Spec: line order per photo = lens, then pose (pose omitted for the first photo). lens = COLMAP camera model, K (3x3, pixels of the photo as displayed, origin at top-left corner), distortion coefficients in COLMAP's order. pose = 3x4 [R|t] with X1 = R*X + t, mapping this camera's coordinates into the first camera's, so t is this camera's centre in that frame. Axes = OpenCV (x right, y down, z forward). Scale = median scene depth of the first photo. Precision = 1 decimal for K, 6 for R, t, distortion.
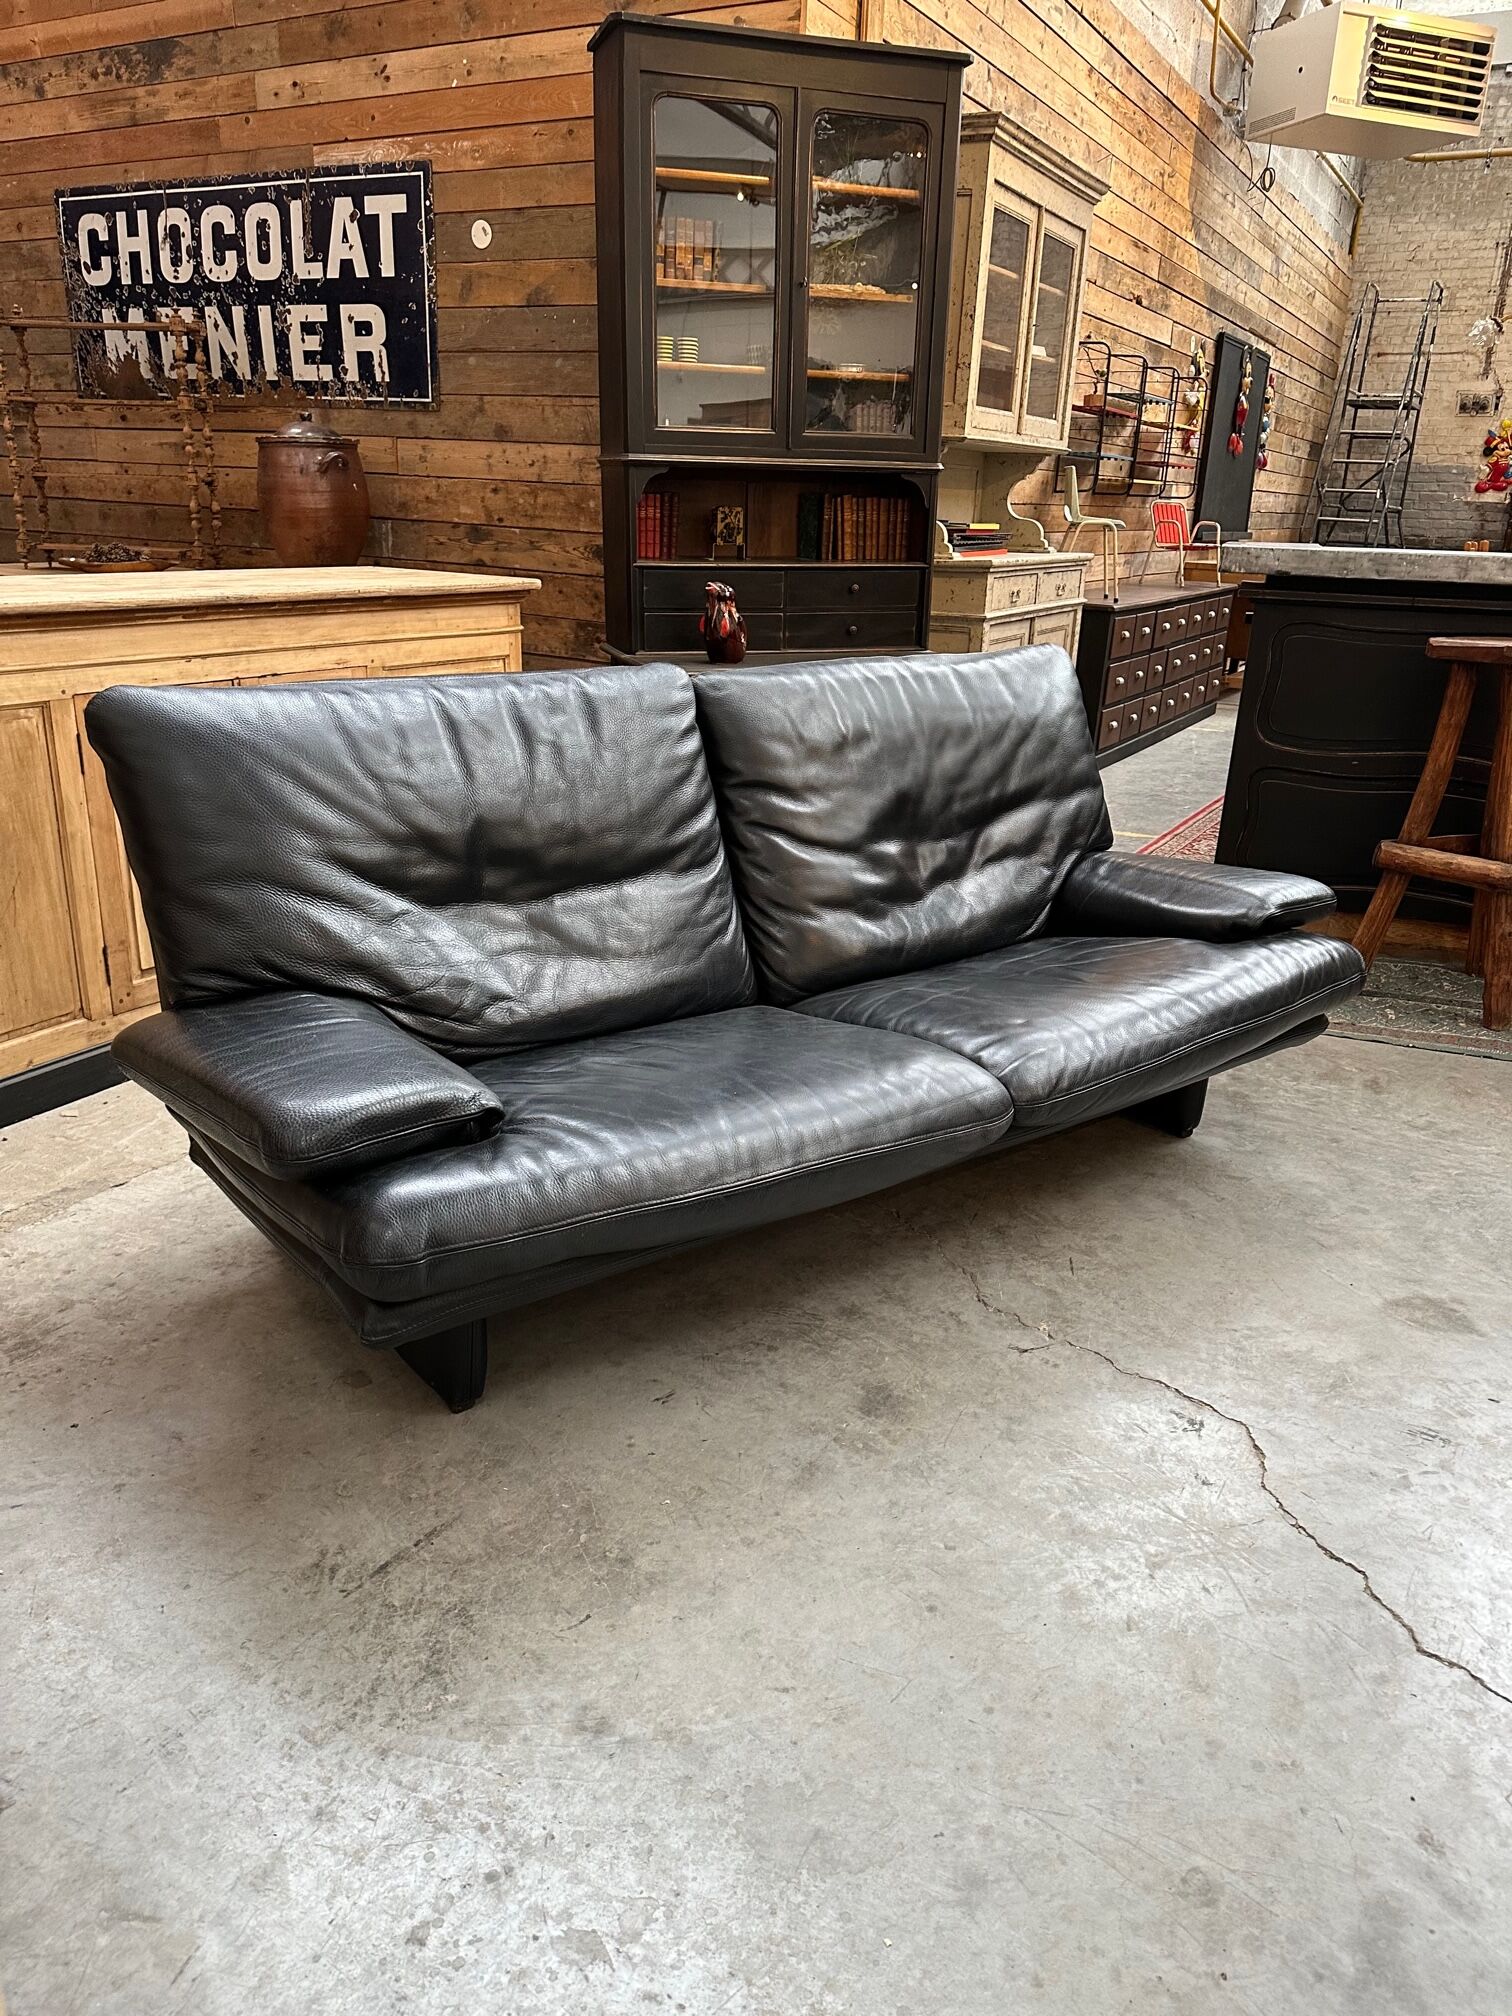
lens RADIAL K [[1422.2, 0, 776.8], [0, 1422.2, 1009.5], [0, 0, 1]] dist [0.028776, -0.036168]
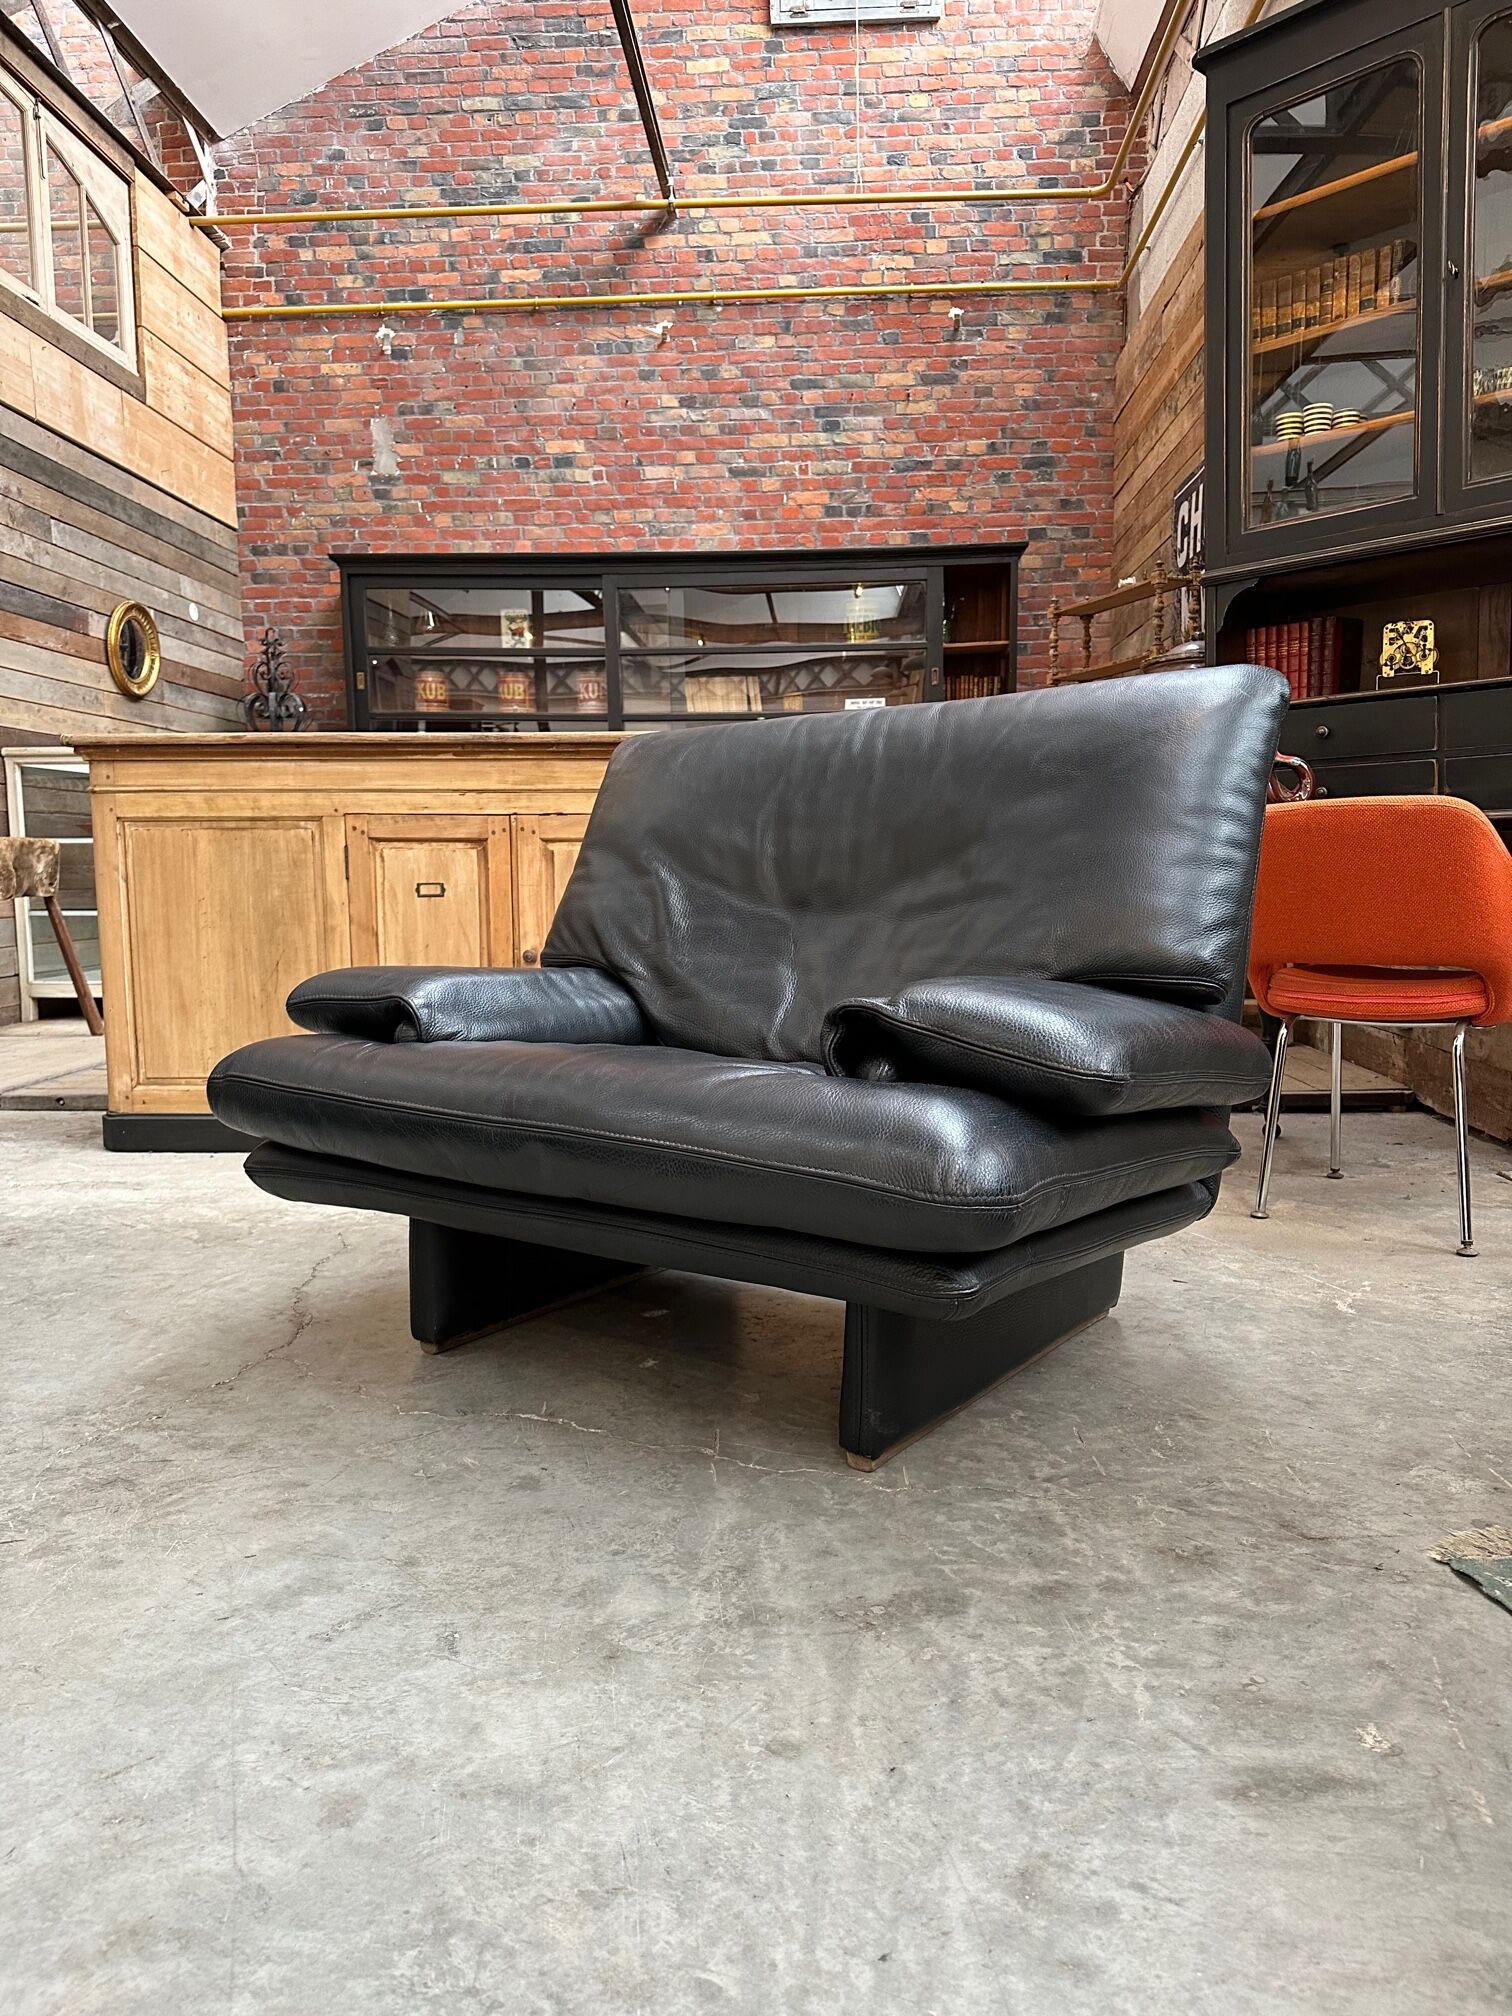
lens RADIAL K [[1422.2, 0, 763.3], [0, 1422.2, 1012.6], [0, 0, 1]] dist [0.028776, -0.036168]
pose [[0.433354, 0.053346, -0.899644, 0.395145], [-0.278206, 0.957411, -0.077238, -0.033353], [0.857208, 0.283757, 0.429739, 0.435928]]
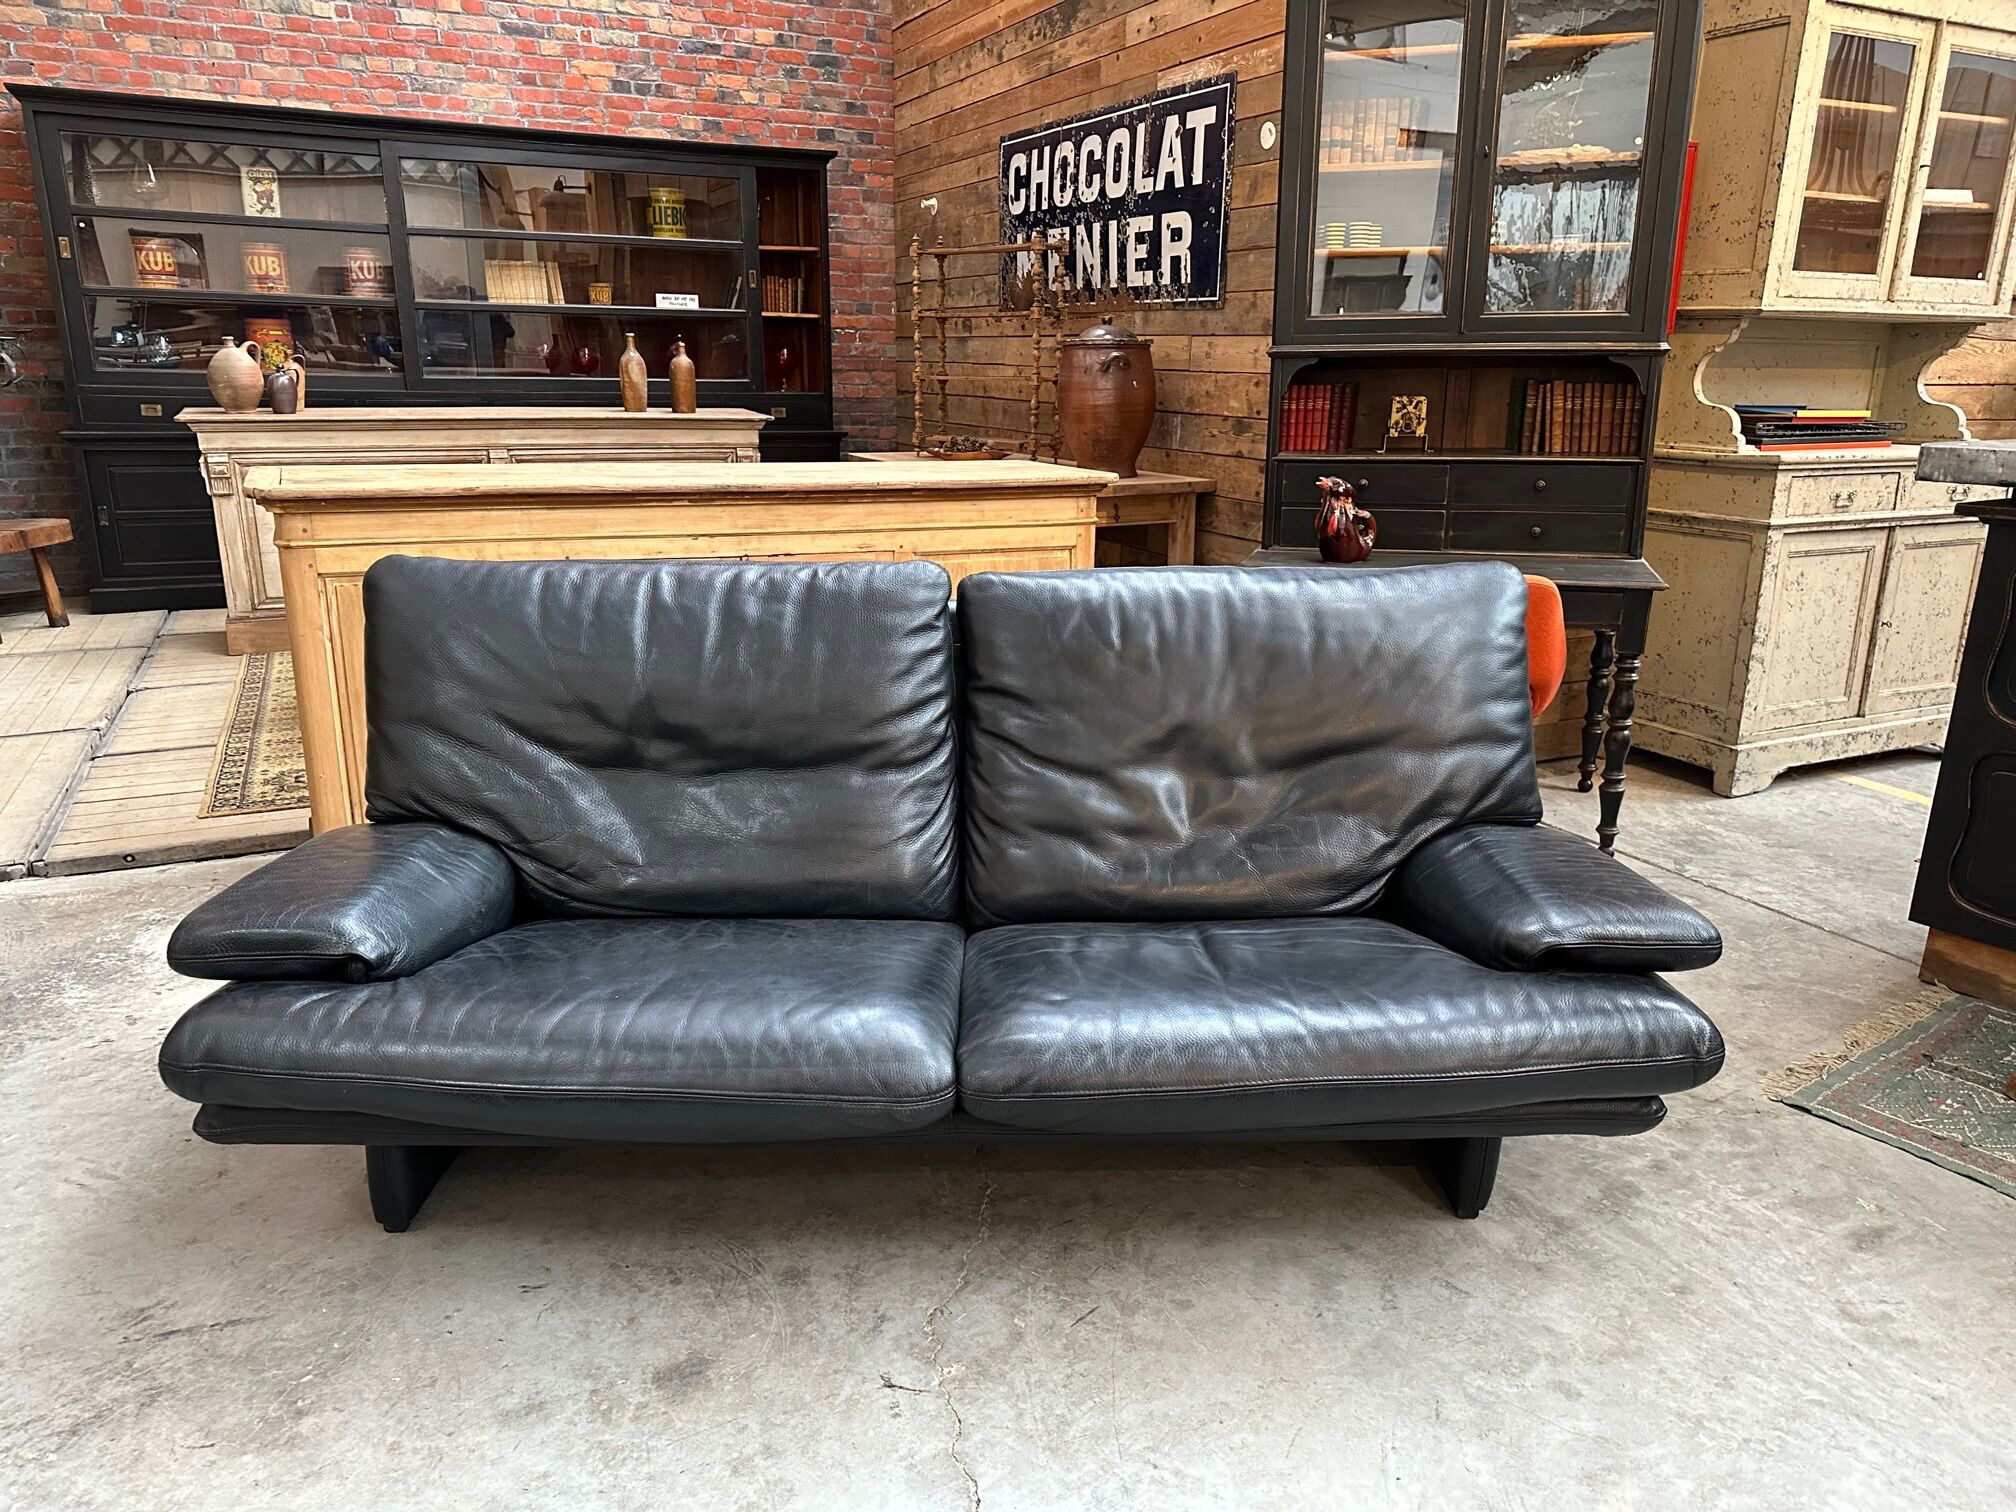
lens RADIAL K [[1422.2, 0, 1025.5], [0, 1422.2, 760.5], [0, 0, 1]] dist [0.028776, -0.036168]
pose [[0.815318, 0.133645, -0.563379, 0.271267], [-0.181674, 0.982909, -0.029752, -0.045354], [0.549774, 0.126609, 0.825663, 0.123749]]
